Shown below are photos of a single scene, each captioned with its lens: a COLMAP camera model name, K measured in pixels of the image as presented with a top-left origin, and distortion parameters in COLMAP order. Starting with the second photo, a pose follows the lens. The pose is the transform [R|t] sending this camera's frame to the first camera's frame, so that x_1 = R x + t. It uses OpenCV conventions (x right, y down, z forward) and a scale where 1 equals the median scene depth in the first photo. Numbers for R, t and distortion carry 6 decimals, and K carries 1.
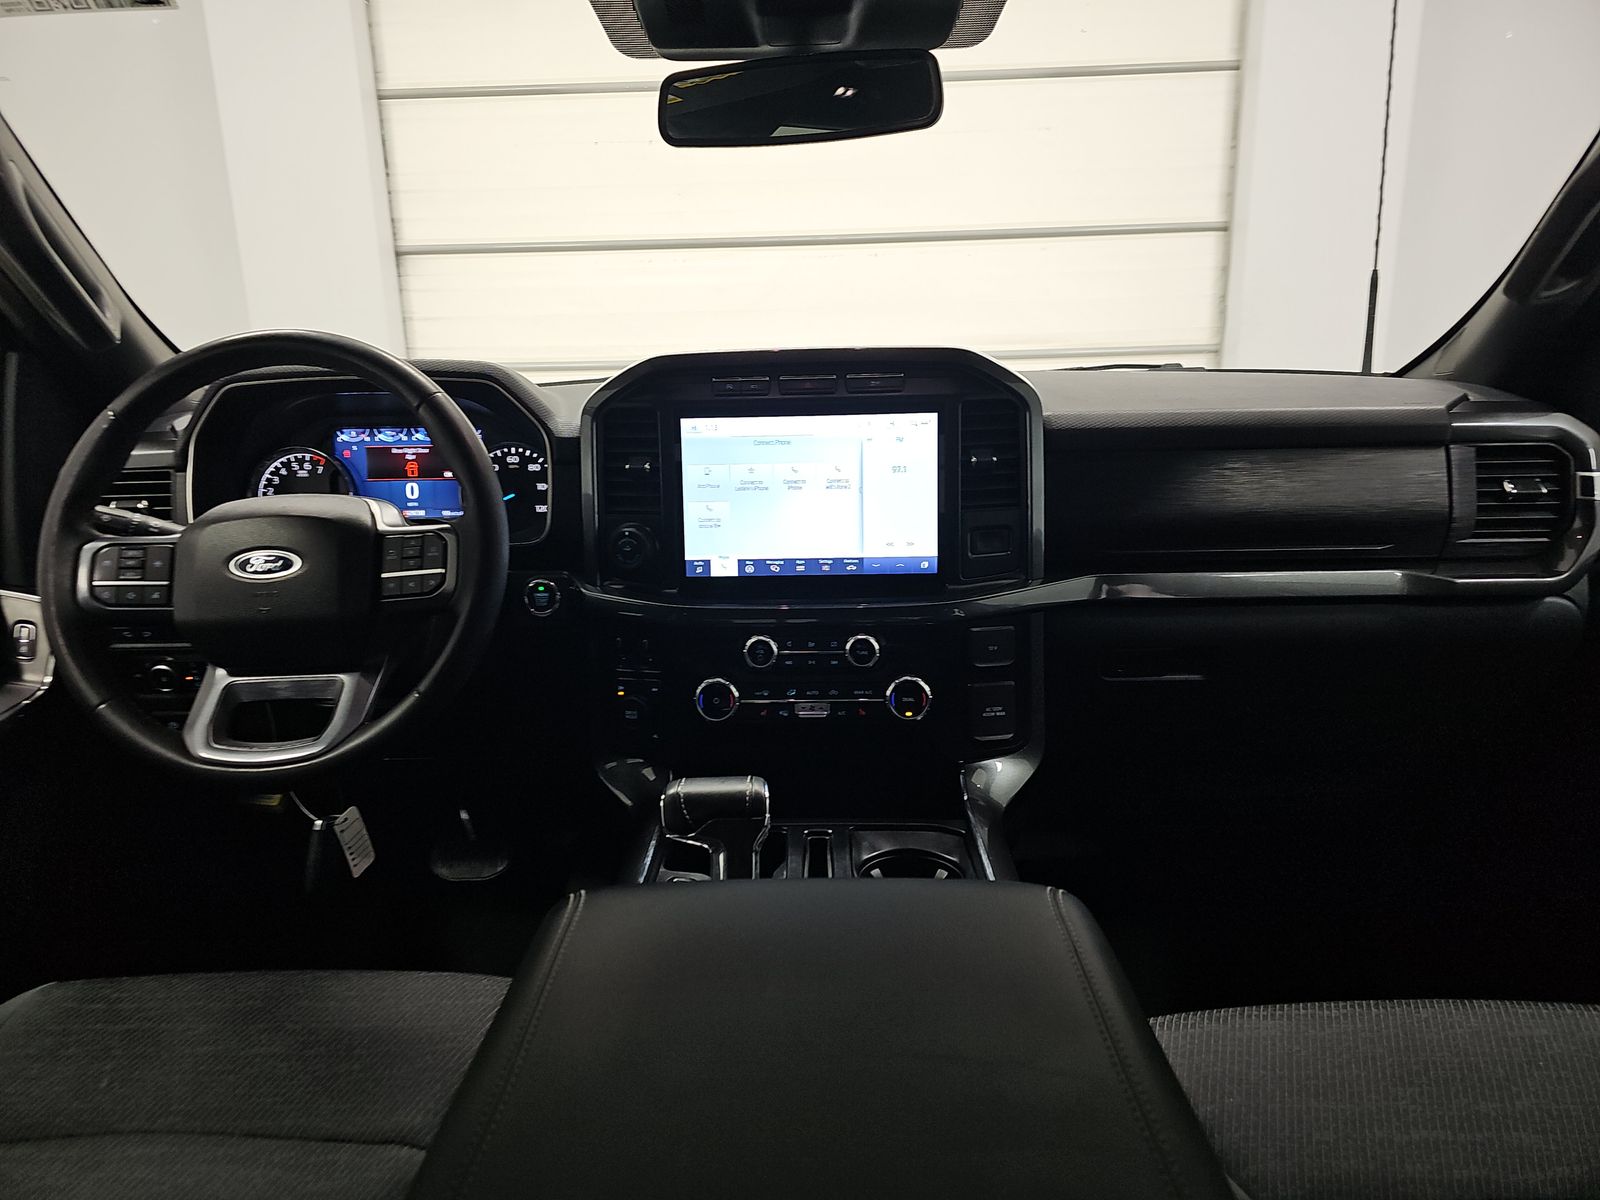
lens RADIAL K [[1052.6, 0, 800.0], [0, 1052.6, 600.0], [0, 0, 1]] dist [-0.001435, -0.002272]
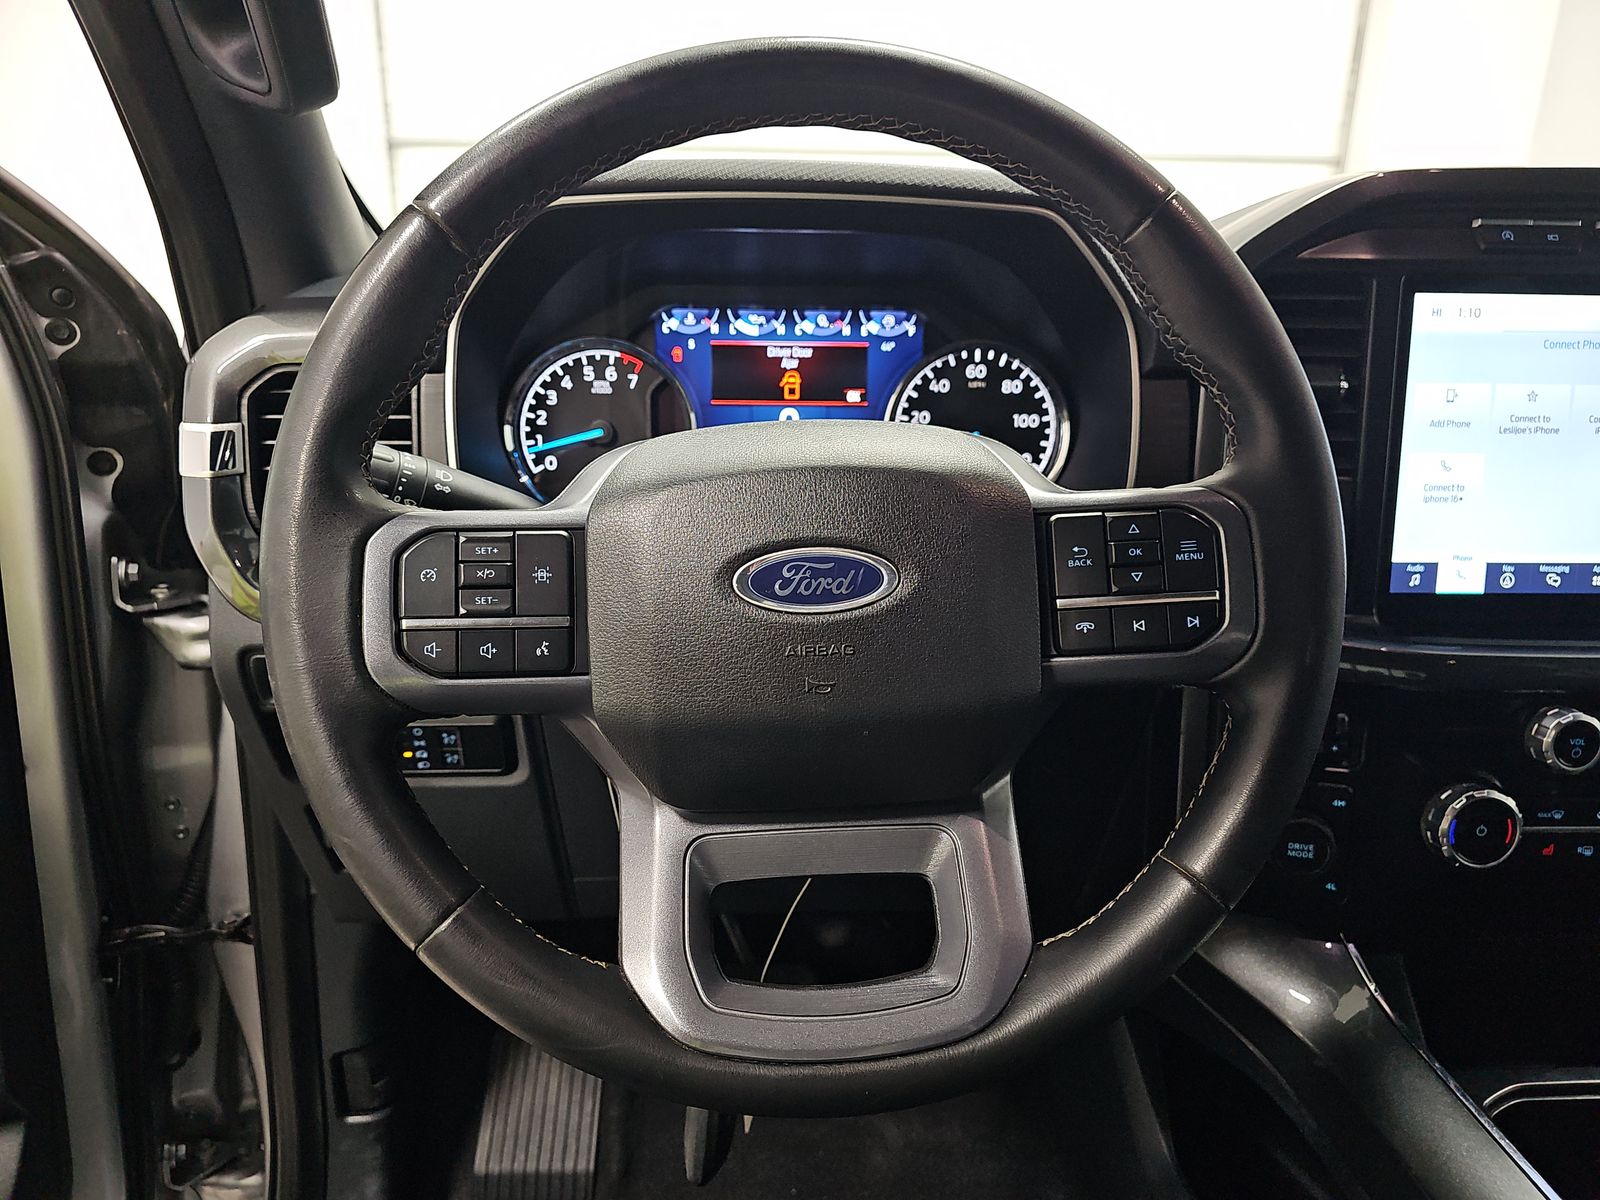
lens RADIAL K [[1045.5, 0, 801.7], [0, 1045.5, 630.0], [0, 0, 1]] dist [0.091716, -0.113832]
pose [[0.998596, 0.014282, 0.051008, -0.394756], [-0.018071, 0.997048, 0.074620, -0.034665], [-0.049791, -0.075437, 0.995907, 0.424923]]
